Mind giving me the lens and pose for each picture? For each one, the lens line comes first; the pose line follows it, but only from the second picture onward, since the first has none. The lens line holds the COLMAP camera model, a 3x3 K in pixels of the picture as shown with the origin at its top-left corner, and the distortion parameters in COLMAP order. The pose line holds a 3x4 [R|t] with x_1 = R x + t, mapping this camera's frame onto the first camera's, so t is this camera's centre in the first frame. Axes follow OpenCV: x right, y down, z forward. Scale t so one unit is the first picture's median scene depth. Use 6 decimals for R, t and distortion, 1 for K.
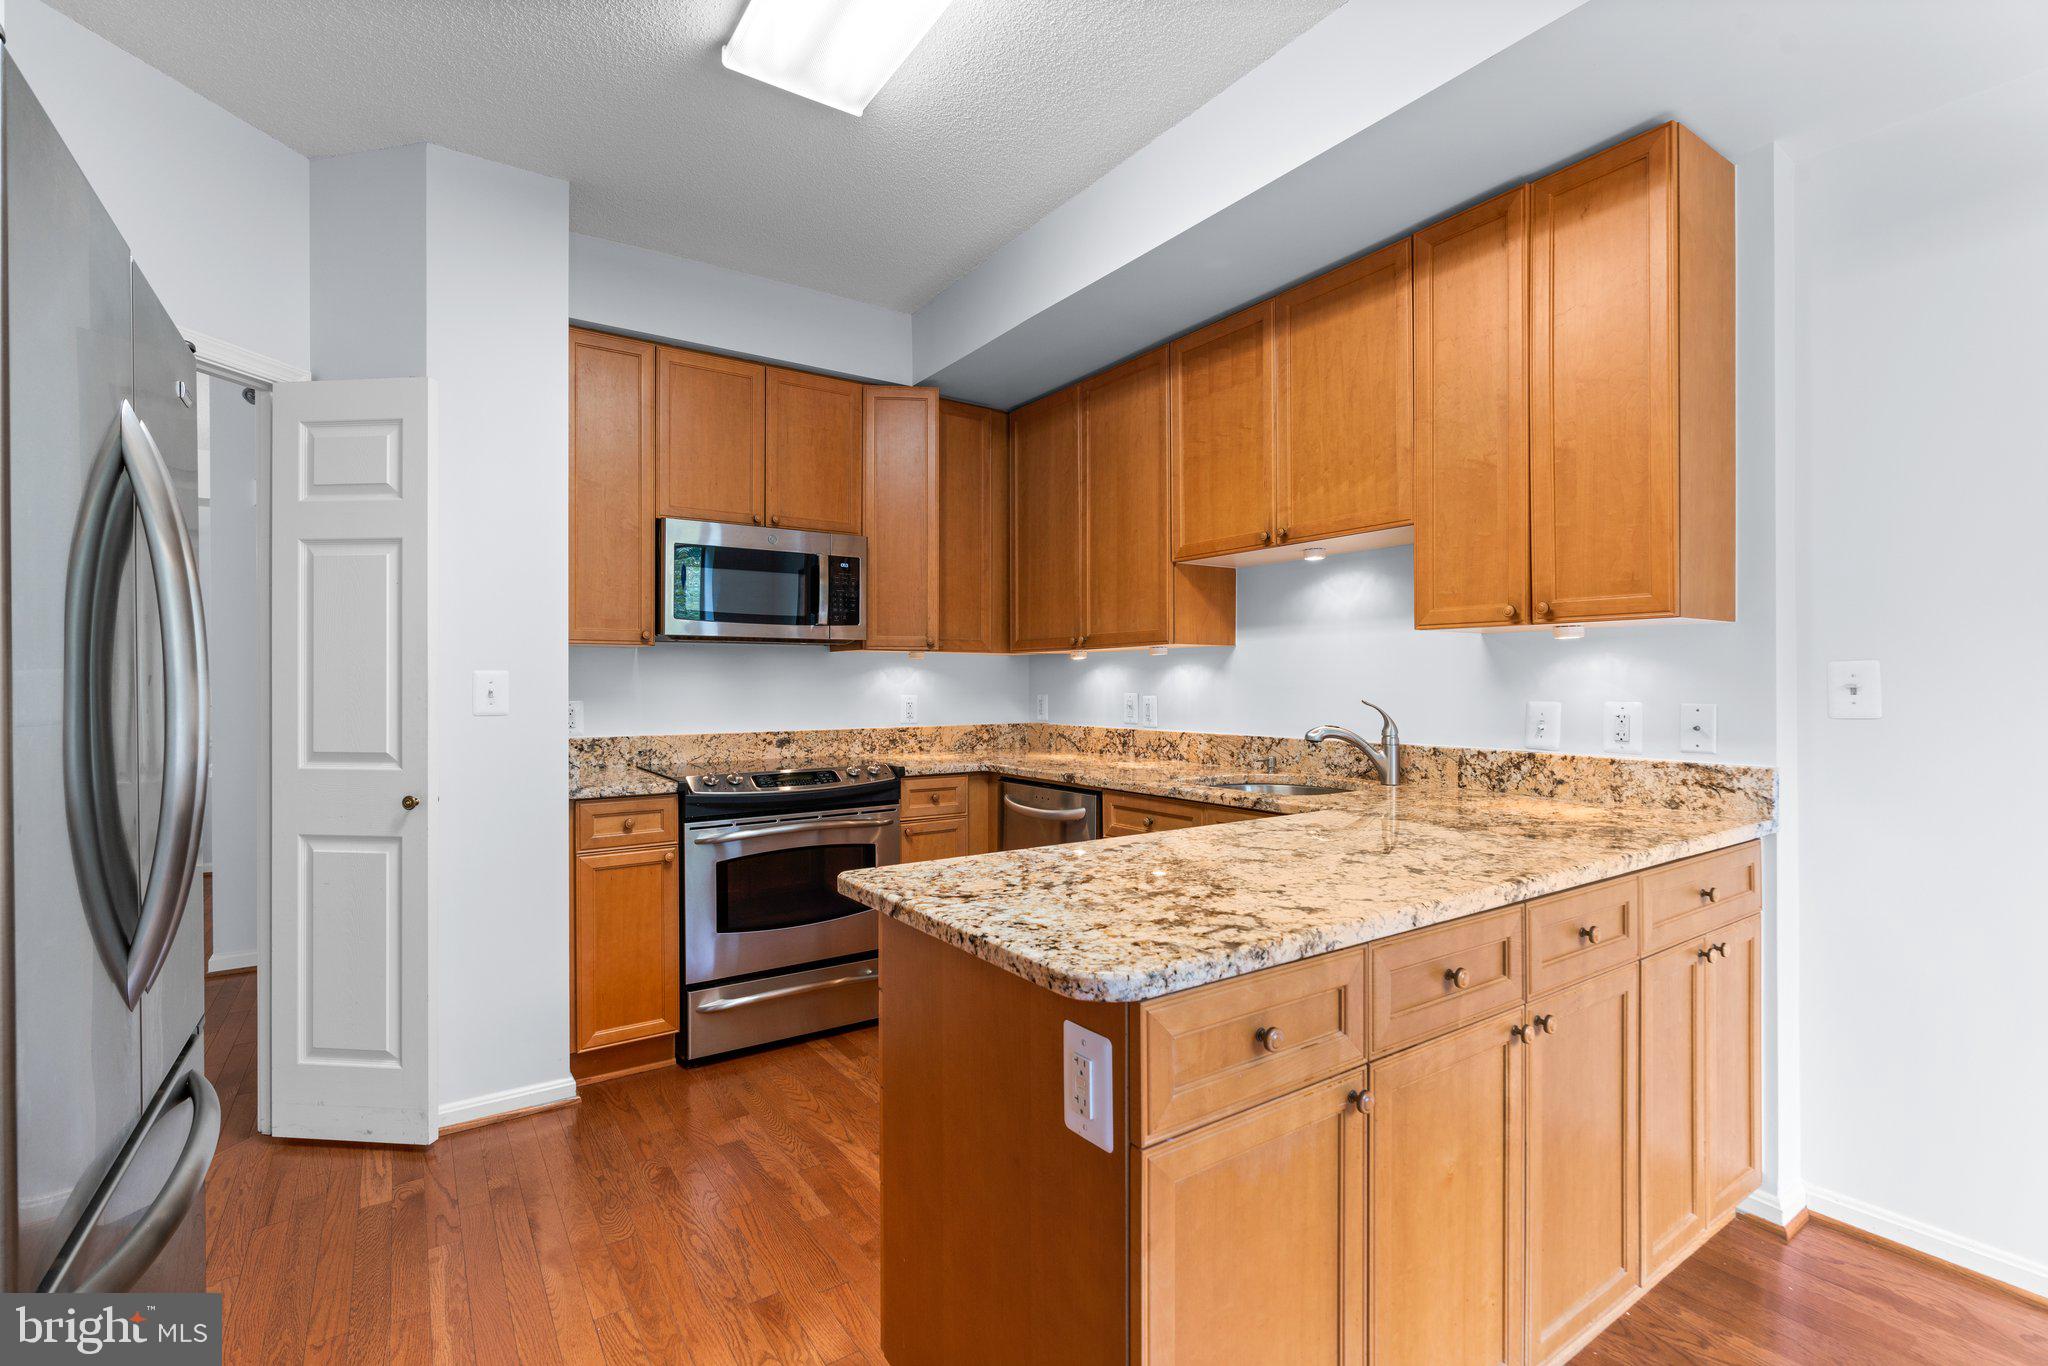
lens RADIAL K [[925.6, 0, 1028.3], [0, 925.6, 686.6], [0, 0, 1]] dist [-0.002699, 0.000028]
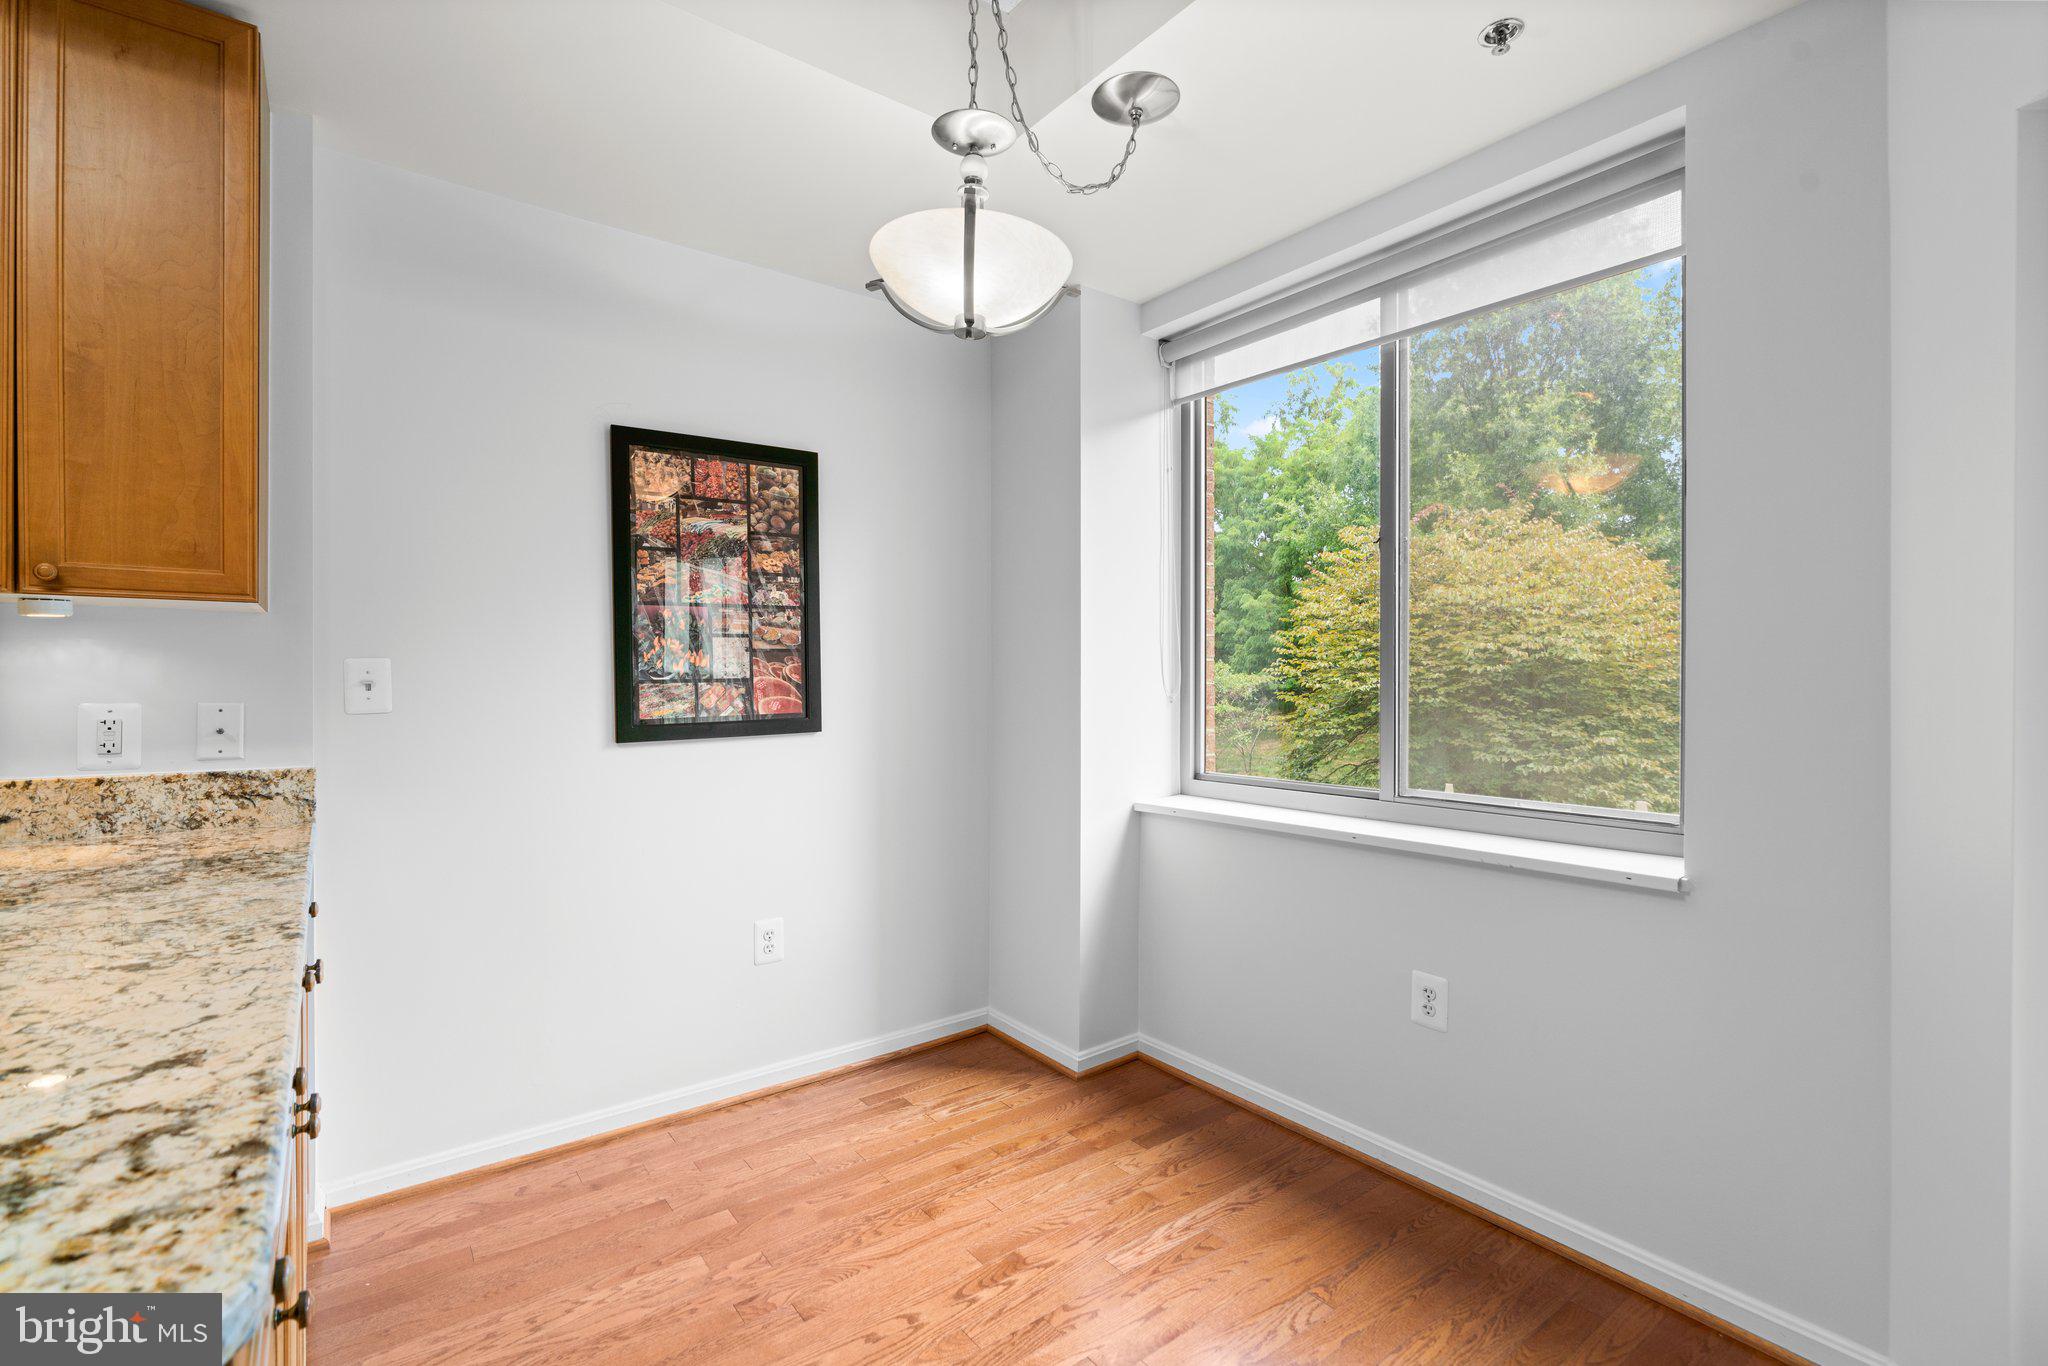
lens RADIAL K [[925.6, 0, 1028.3], [0, 925.6, 686.6], [0, 0, 1]] dist [-0.002699, 0.000028]
pose [[-0.047396, -0.004404, 0.998866, -0.156061], [0.002644, 0.999986, 0.004534, 0.001128], [-0.998873, 0.002856, -0.047384, 0.251481]]
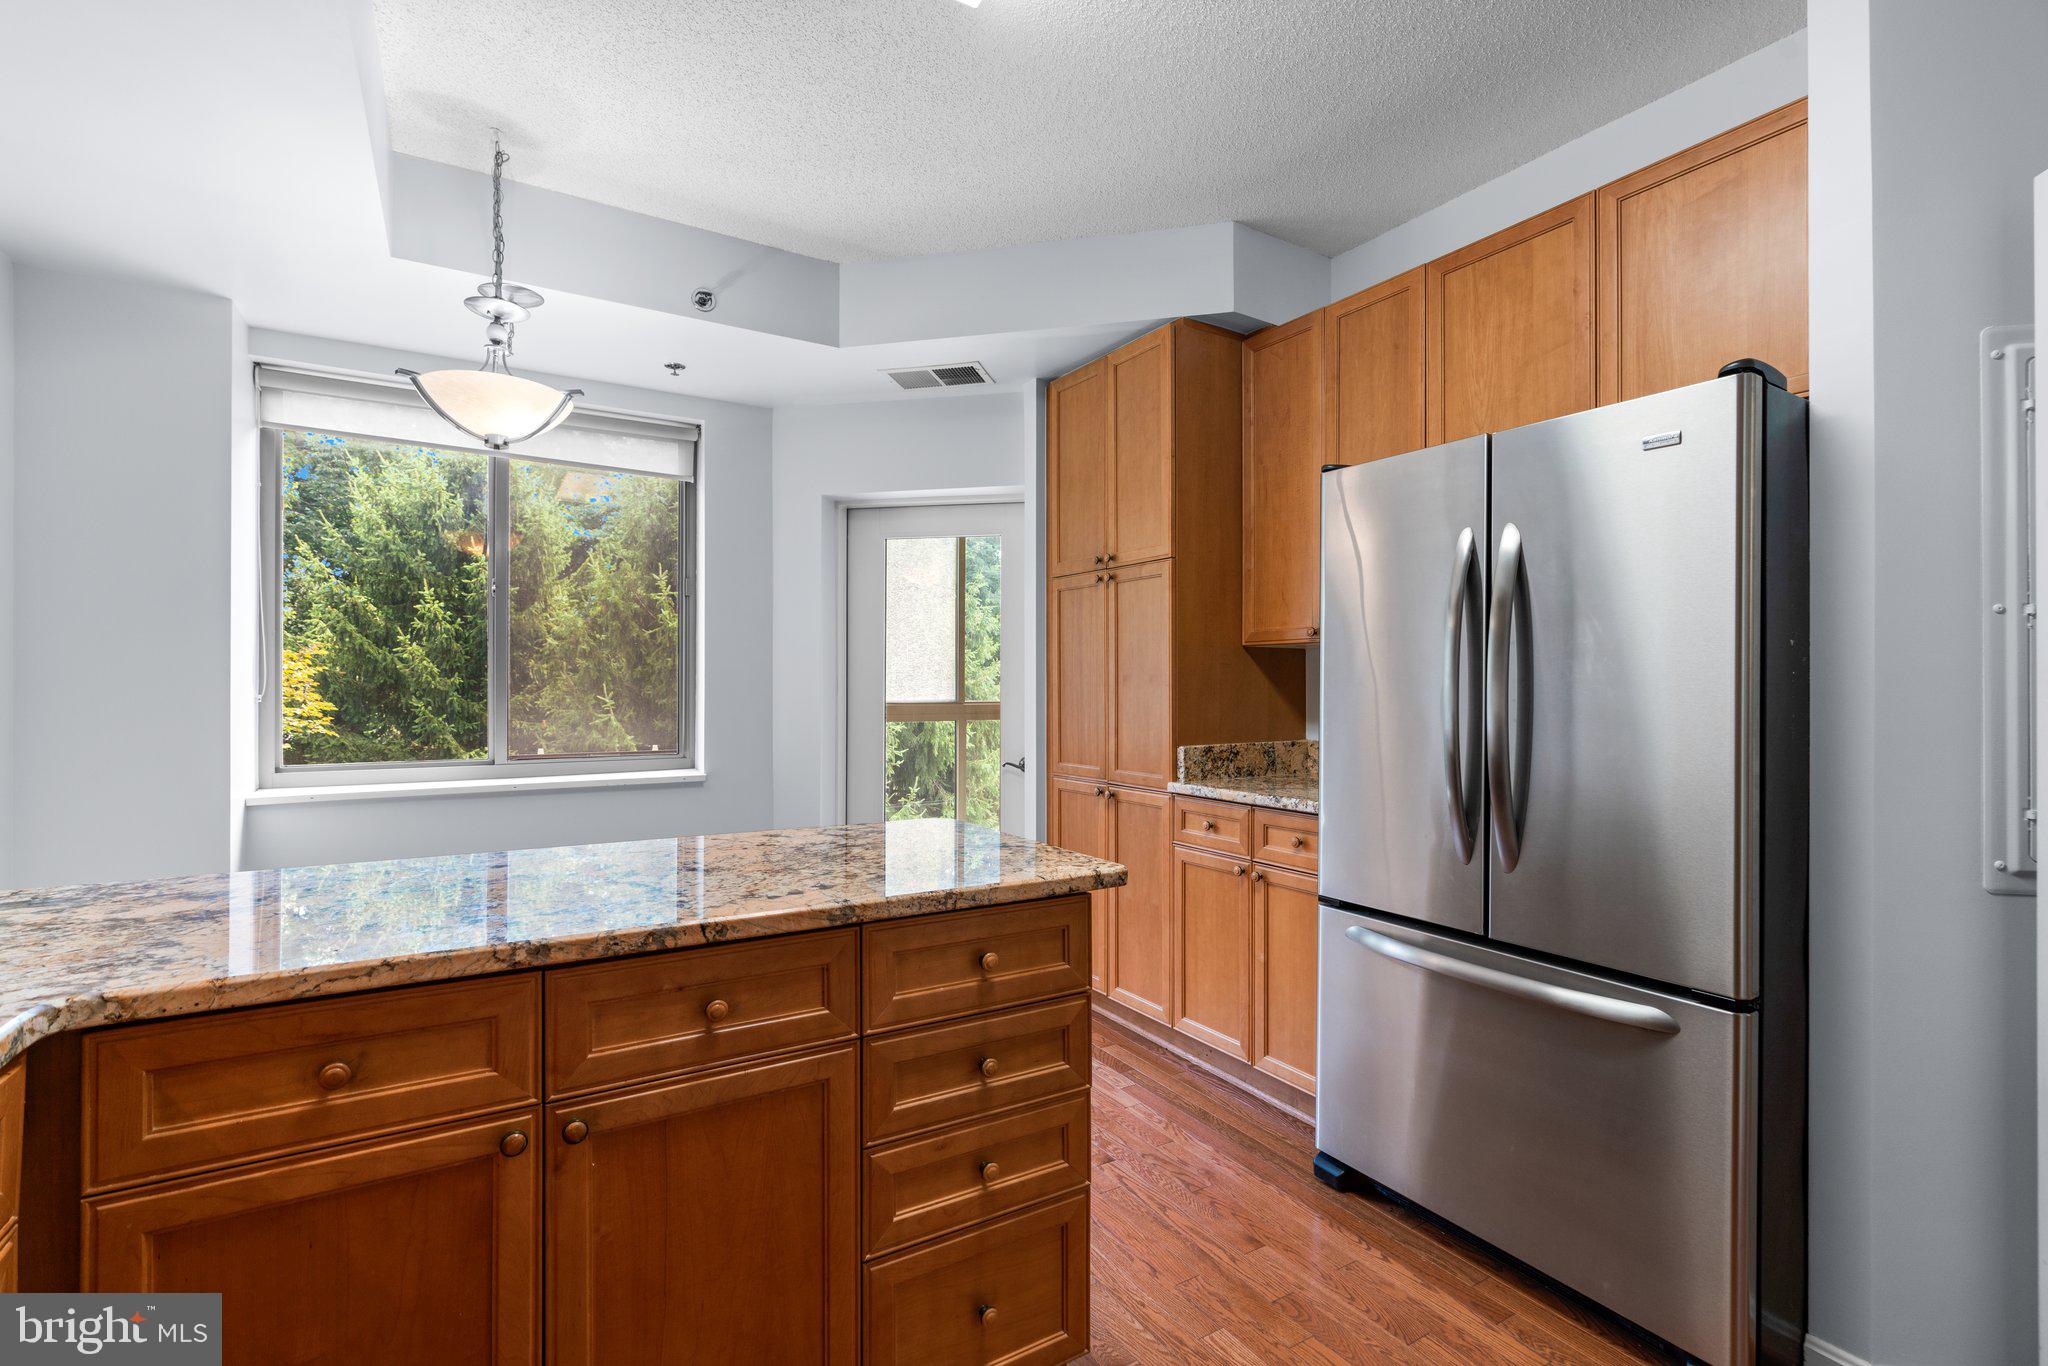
lens RADIAL K [[911.2, 0, 1023.9], [0, 911.2, 675.2], [0, 0, 1]] dist [0.001155, 0.000272]
pose [[-0.998520, -0.000149, 0.054386, -0.090500], [-0.000507, 0.999978, -0.006579, -0.001029], [-0.054384, -0.006597, -0.998498, 1.241842]]
